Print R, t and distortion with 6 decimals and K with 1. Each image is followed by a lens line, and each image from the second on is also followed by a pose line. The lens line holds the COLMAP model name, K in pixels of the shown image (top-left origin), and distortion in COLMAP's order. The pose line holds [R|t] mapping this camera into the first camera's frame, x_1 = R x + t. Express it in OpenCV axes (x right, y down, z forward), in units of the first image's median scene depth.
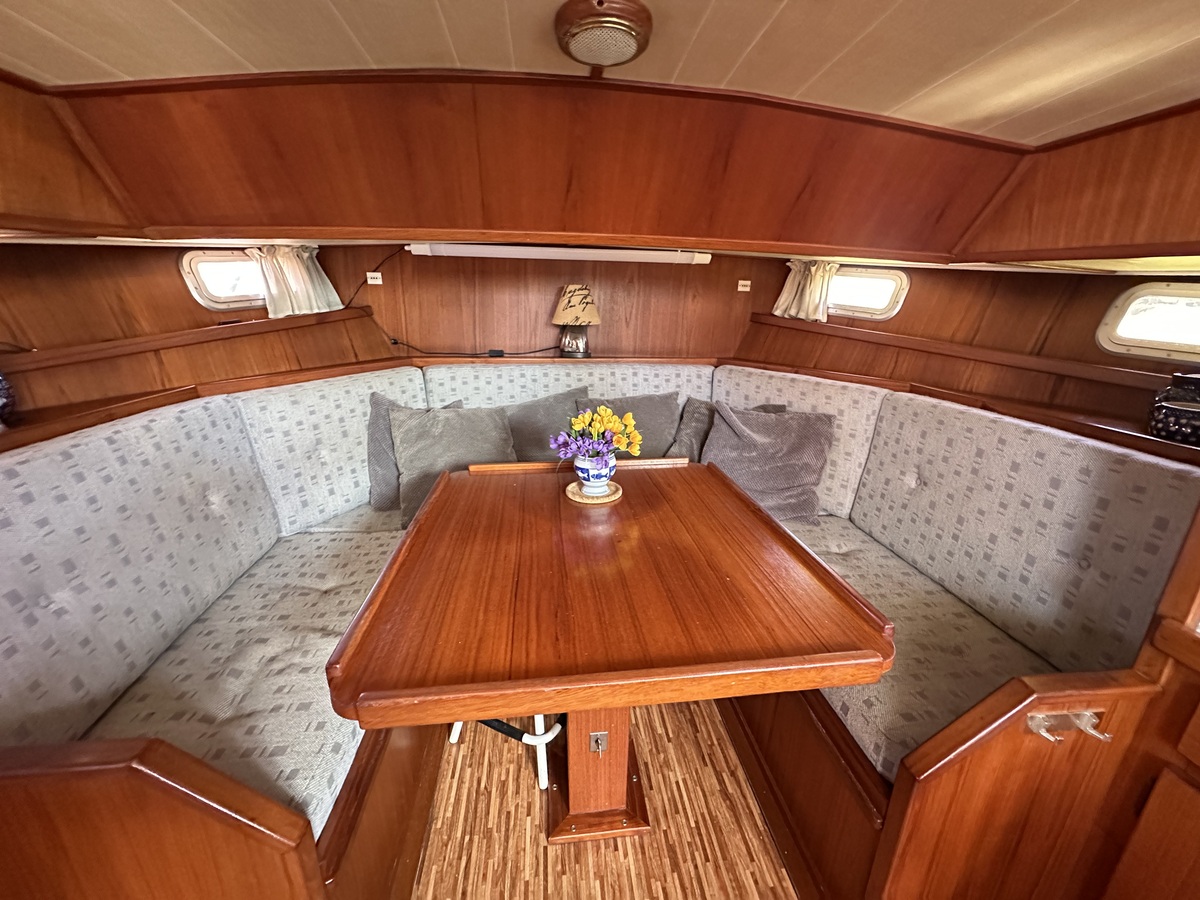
lens RADIAL K [[479.0, 0, 600.0], [0, 479.0, 450.0], [0, 0, 1]] dist [-0.002961, 0.000470]
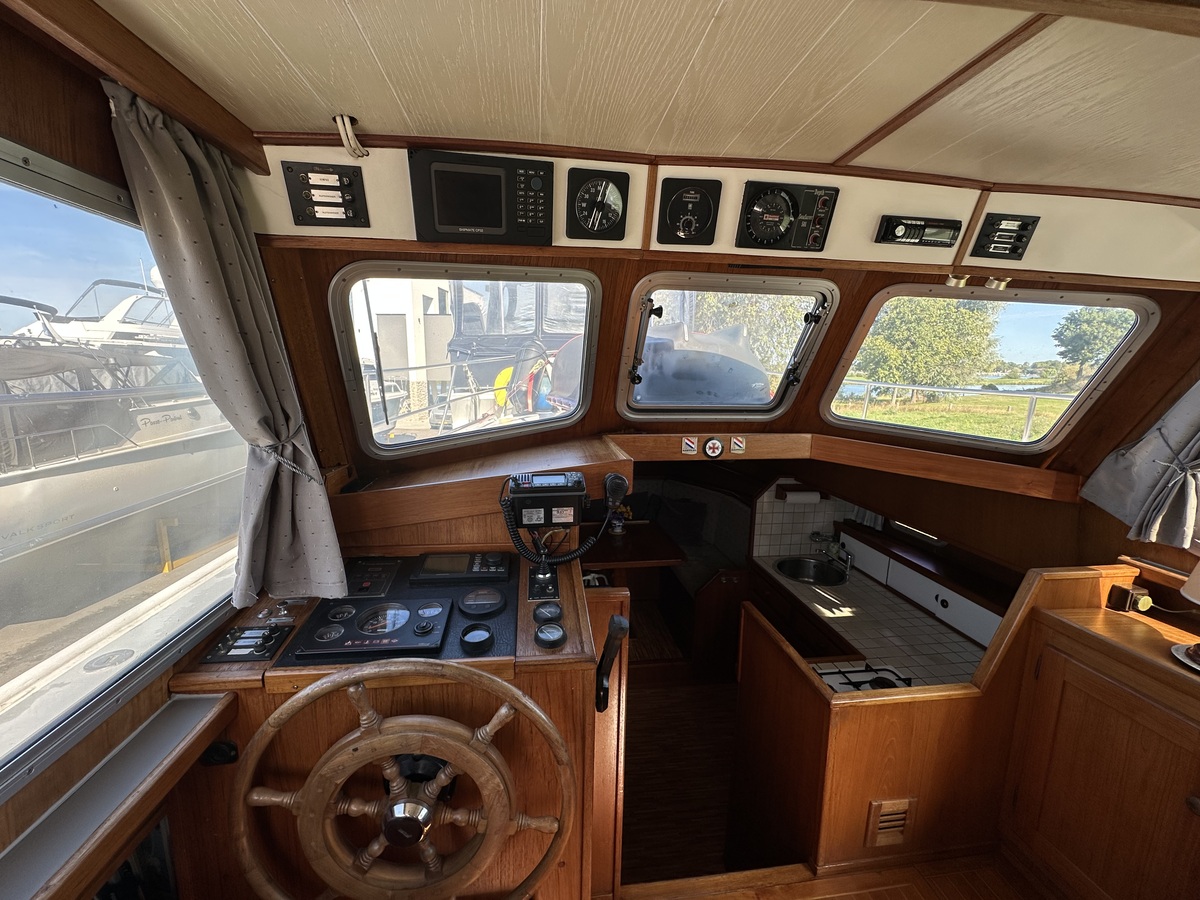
lens RADIAL K [[479.0, 0, 600.0], [0, 479.0, 450.0], [0, 0, 1]] dist [-0.002961, 0.000470]
pose [[0.999815, -0.004567, 0.018664, -0.192099], [0.007057, 0.990735, -0.135628, -0.015165], [-0.017872, 0.135734, 0.990584, -2.286116]]
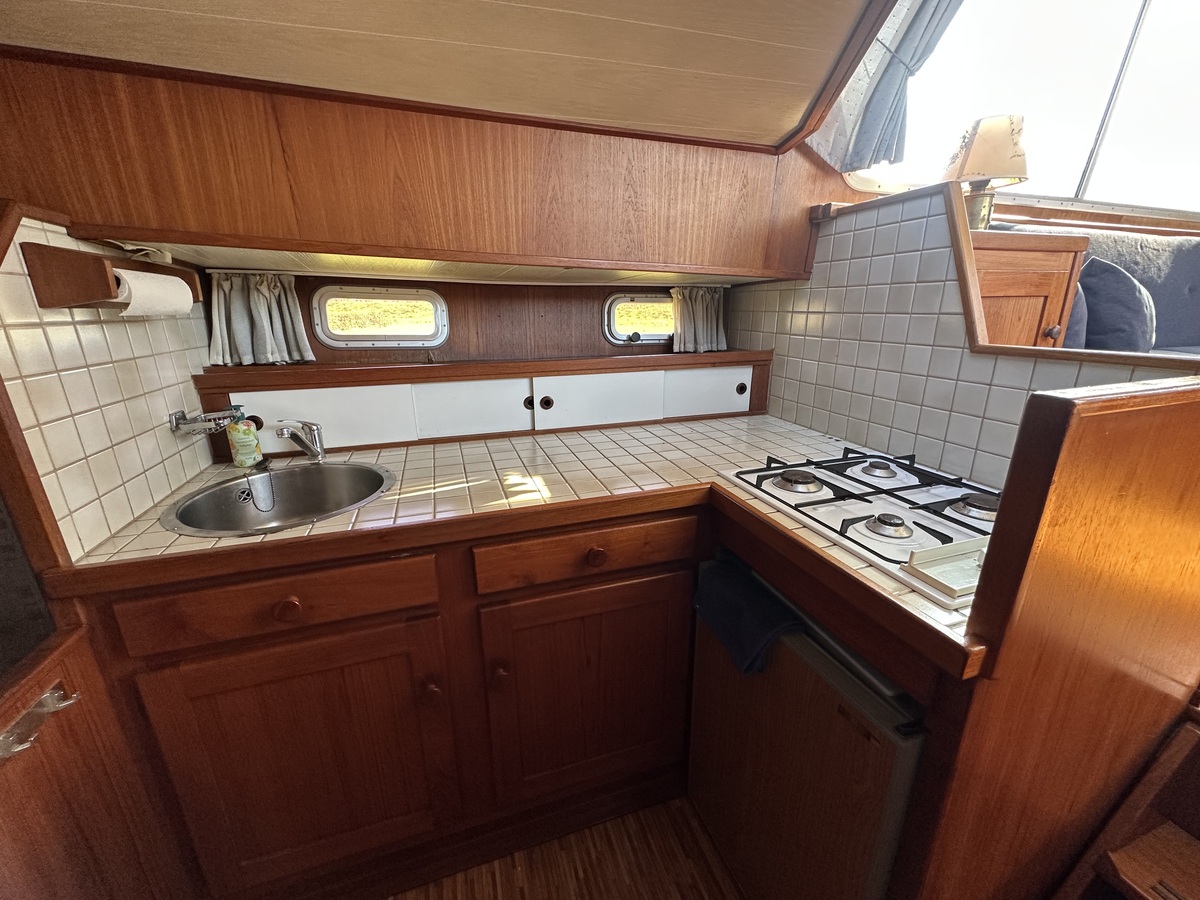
lens RADIAL K [[479.0, 0, 600.0], [0, 479.0, 450.0], [0, 0, 1]] dist [-0.002961, 0.000470]
pose [[-0.212101, -0.298556, 0.930525, 0.022301], [0.290162, 0.890009, 0.351696, 0.064052], [-0.933177, 0.344598, -0.102142, -0.076367]]
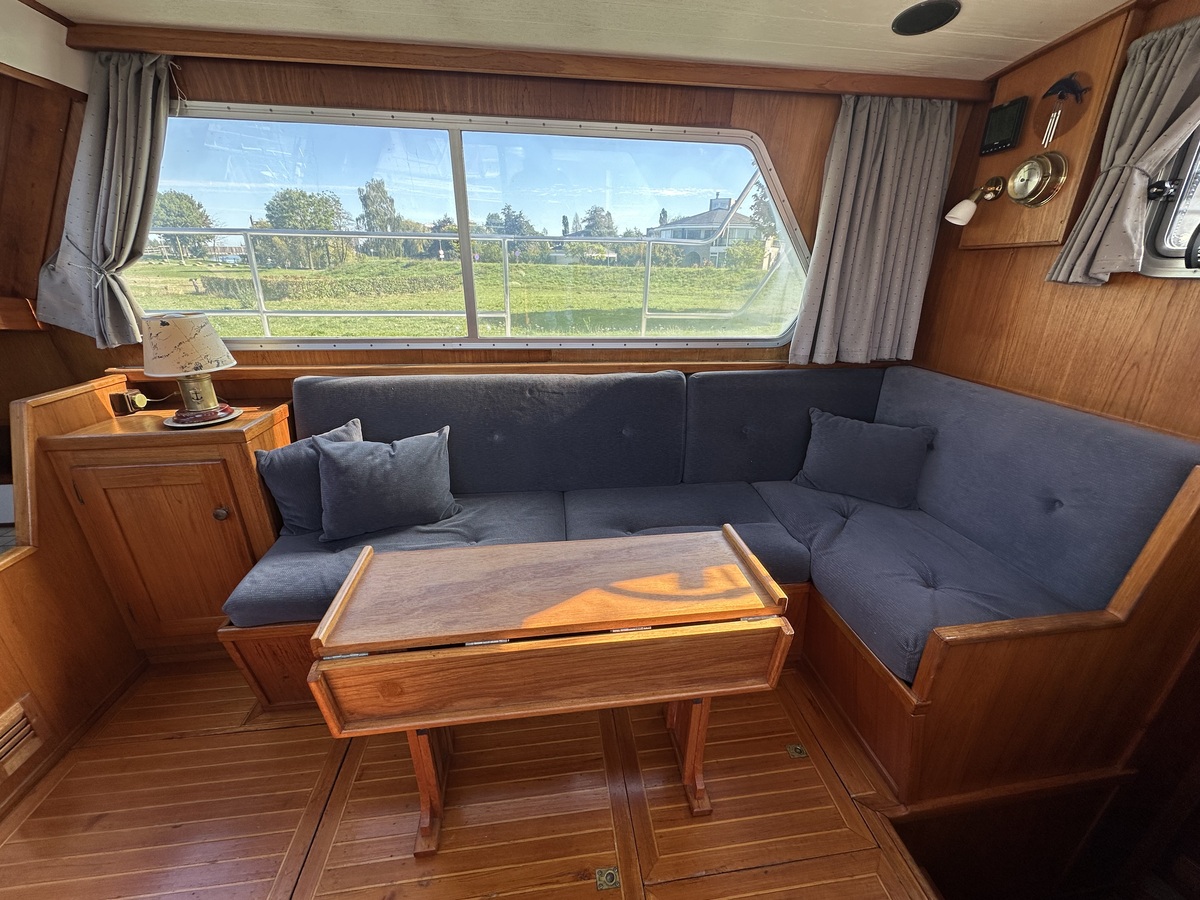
lens RADIAL K [[479.0, 0, 600.0], [0, 479.0, 450.0], [0, 0, 1]] dist [-0.002961, 0.000470]
pose [[-0.012025, -0.383301, 0.923545, -0.148747], [0.287293, 0.883345, 0.370357, 0.212980], [-0.957767, 0.269782, 0.099498, -2.441947]]
